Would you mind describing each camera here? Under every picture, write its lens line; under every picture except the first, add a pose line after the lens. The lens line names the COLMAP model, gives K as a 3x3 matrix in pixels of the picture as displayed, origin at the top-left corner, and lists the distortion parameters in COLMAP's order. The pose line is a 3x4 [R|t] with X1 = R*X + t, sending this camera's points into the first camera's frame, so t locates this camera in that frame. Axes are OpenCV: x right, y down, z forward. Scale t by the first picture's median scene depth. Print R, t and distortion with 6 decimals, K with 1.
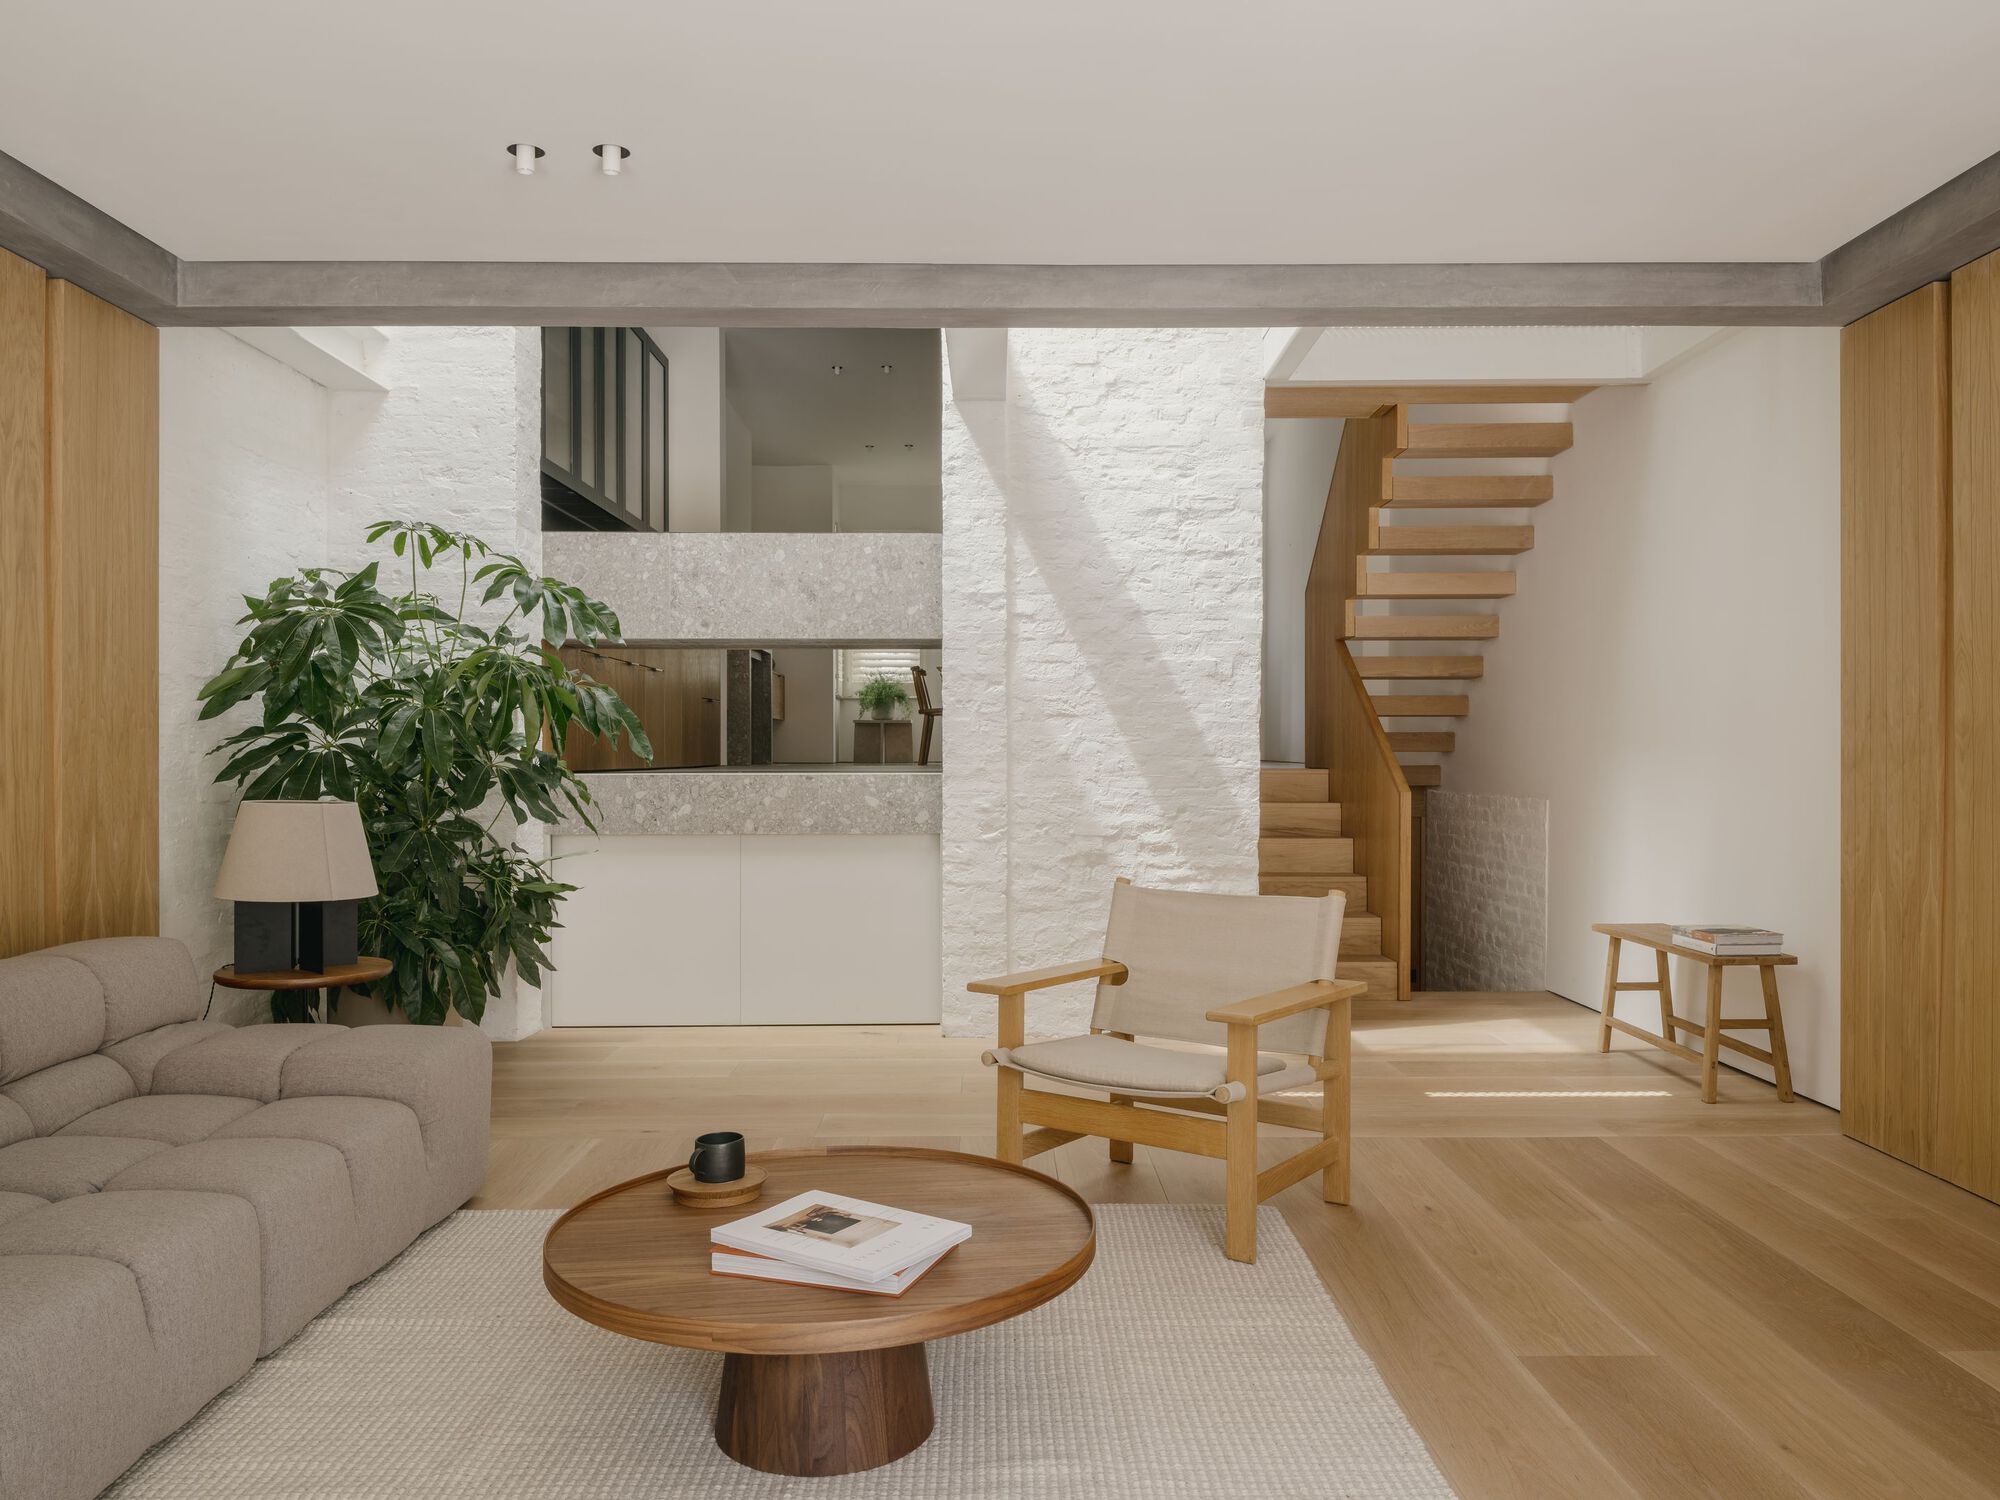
lens RADIAL K [[1448.5, 0, 993.9], [0, 1448.5, 749.9], [0, 0, 1]] dist [0.006387, 0.000242]
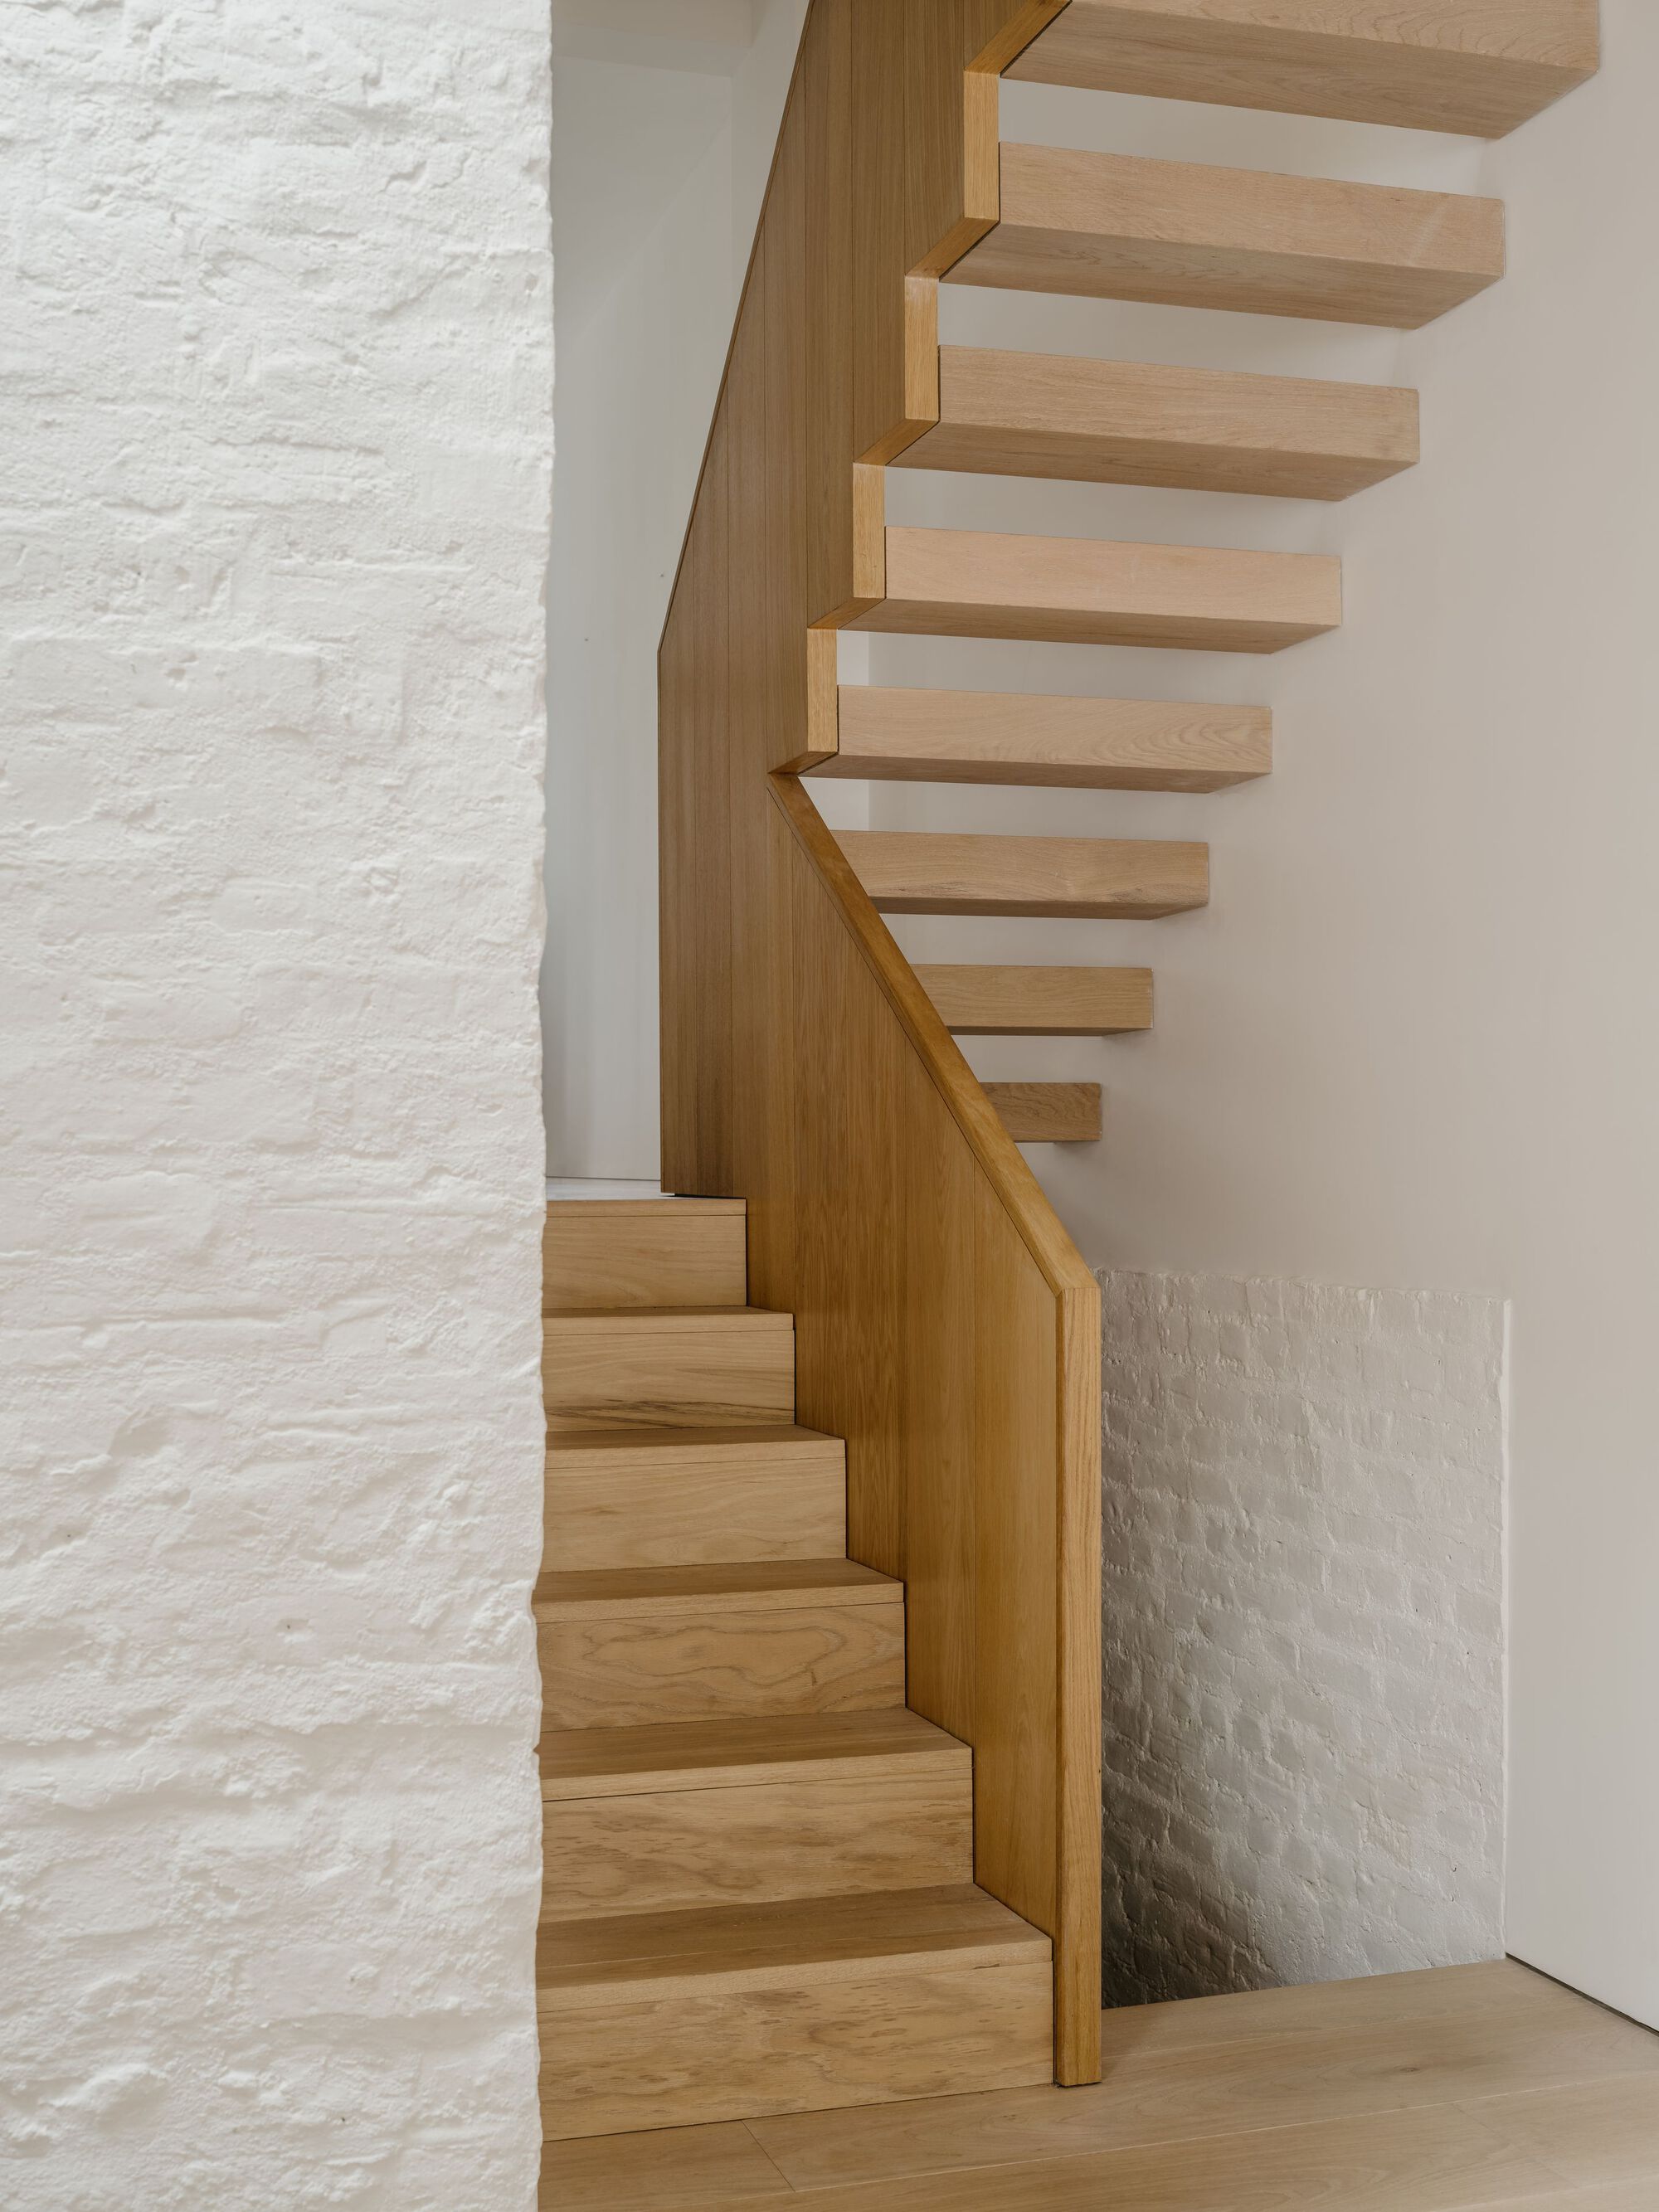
lens RADIAL K [[2661.2, 0, 826.4], [0, 2661.2, 1109.1], [0, 0, 1]] dist [-0.031215, 0.000000]
pose [[0.954525, -0.001298, 0.298127, 0.089240], [0.006628, 0.999836, -0.016867, 0.004092], [-0.298056, 0.018076, 0.954377, 0.510576]]
